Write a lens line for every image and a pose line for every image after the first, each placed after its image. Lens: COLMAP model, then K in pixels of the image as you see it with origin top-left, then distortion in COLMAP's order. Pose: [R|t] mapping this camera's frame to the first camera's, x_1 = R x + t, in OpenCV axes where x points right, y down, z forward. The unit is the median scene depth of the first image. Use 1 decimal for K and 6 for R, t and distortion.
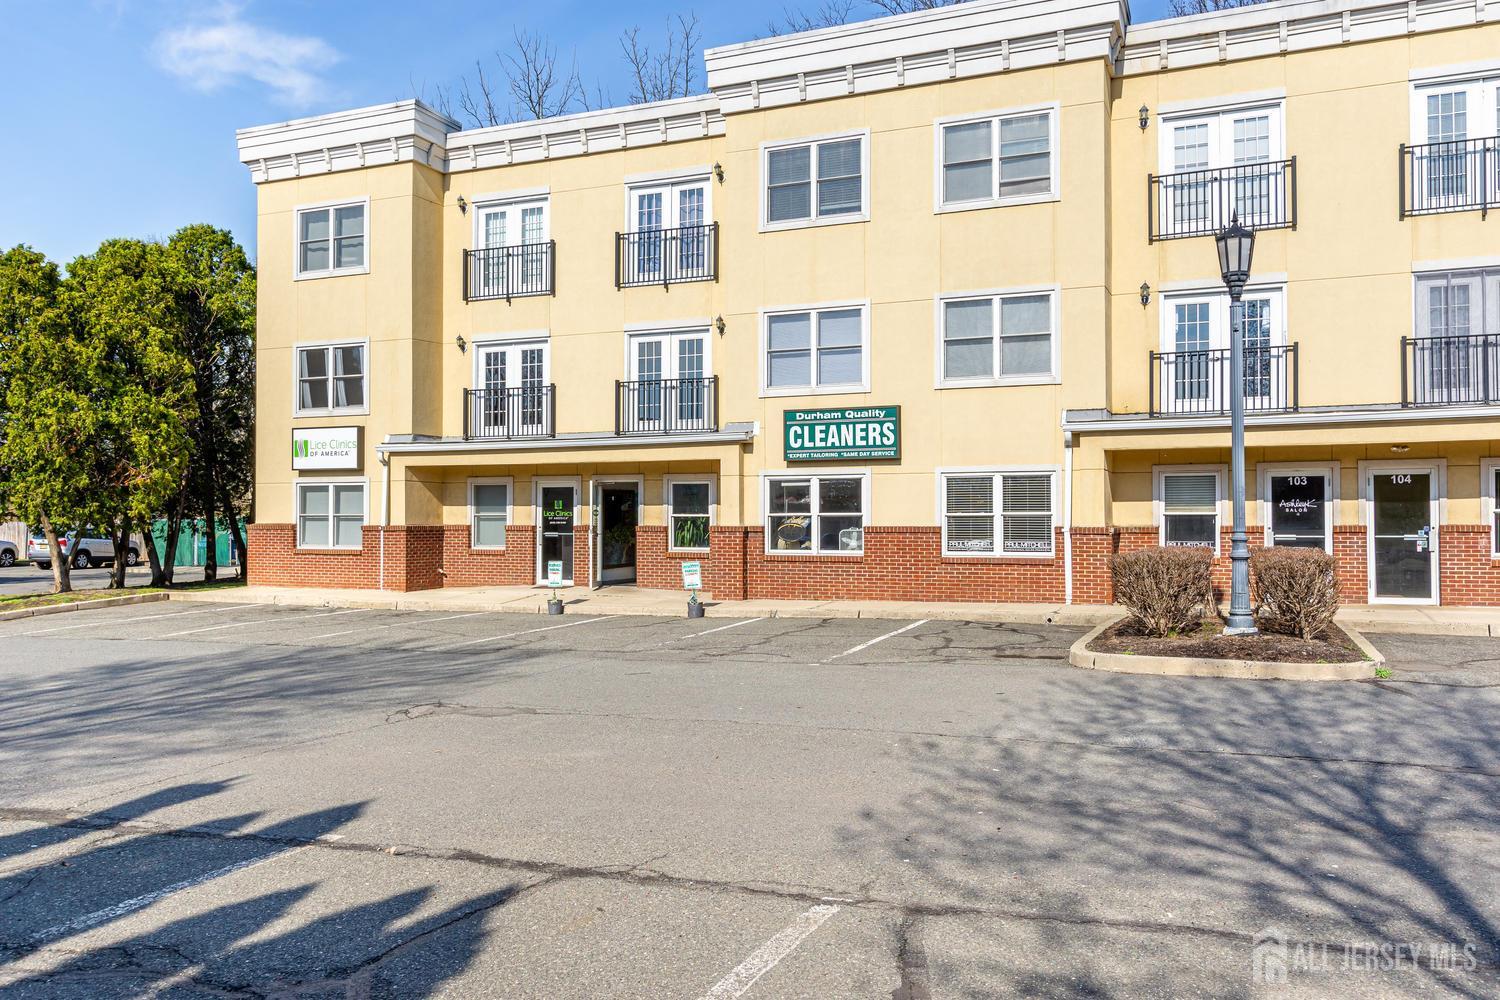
lens RADIAL K [[803.2, 0, 767.2], [0, 803.2, 528.5], [0, 0, 1]] dist [0.005421, 0.002248]
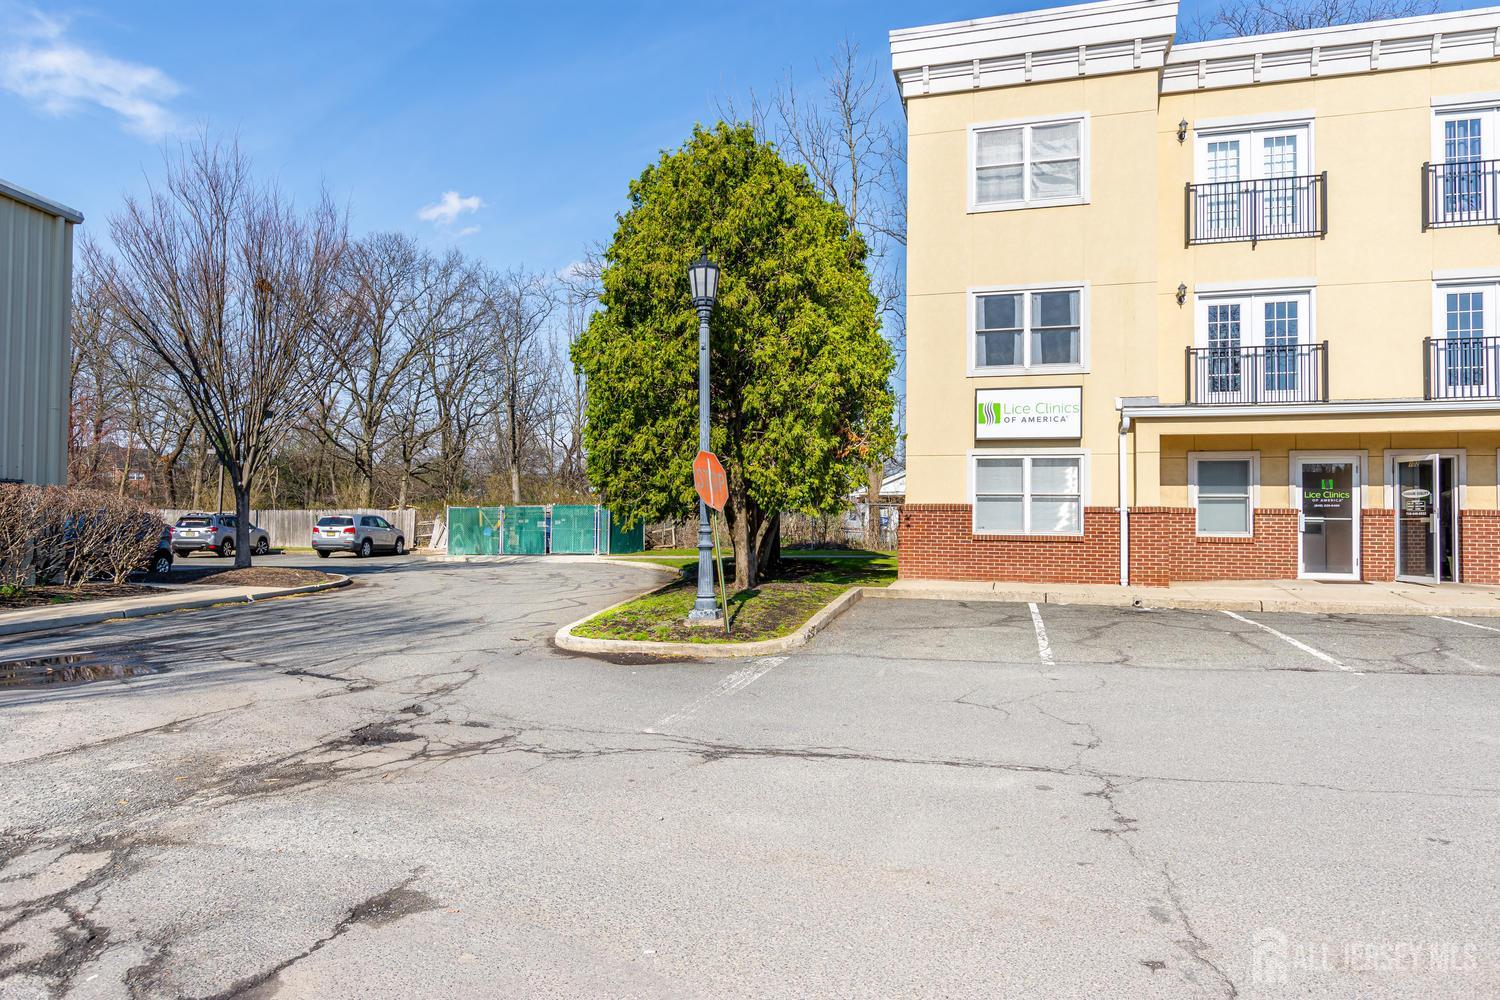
lens RADIAL K [[741.4, 0, 750.1], [0, 741.4, 486.3], [0, 0, 1]] dist [0.039771, 0.004161]
pose [[0.993318, 0.012268, 0.114753, -0.926521], [-0.009389, 0.999628, -0.025595, -0.001936], [-0.115025, 0.024346, 0.993064, 0.269849]]
